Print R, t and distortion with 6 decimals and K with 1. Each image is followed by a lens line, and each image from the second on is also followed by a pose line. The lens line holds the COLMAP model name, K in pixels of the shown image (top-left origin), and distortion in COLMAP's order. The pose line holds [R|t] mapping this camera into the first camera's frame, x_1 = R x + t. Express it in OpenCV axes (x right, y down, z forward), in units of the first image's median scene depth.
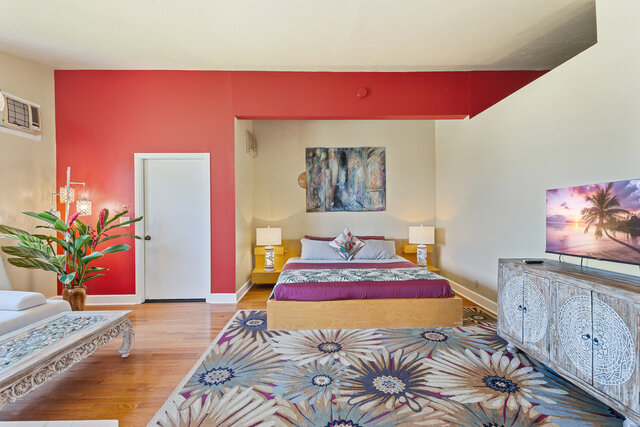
lens RADIAL K [[303.2, 0, 320.0], [0, 303.2, 213.5], [0, 0, 1]] dist [0.000657, -0.000172]
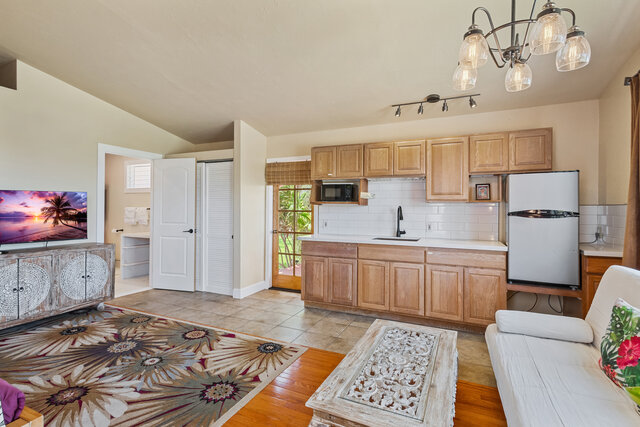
lens RADIAL K [[303.2, 0, 320.0], [0, 303.2, 213.5], [0, 0, 1]] dist [0.000657, -0.000172]
pose [[-0.903142, -0.008617, 0.429255, -1.049572], [-0.004043, 0.999925, 0.011566, -0.008272], [-0.429322, 0.008710, -0.903109, 1.778452]]
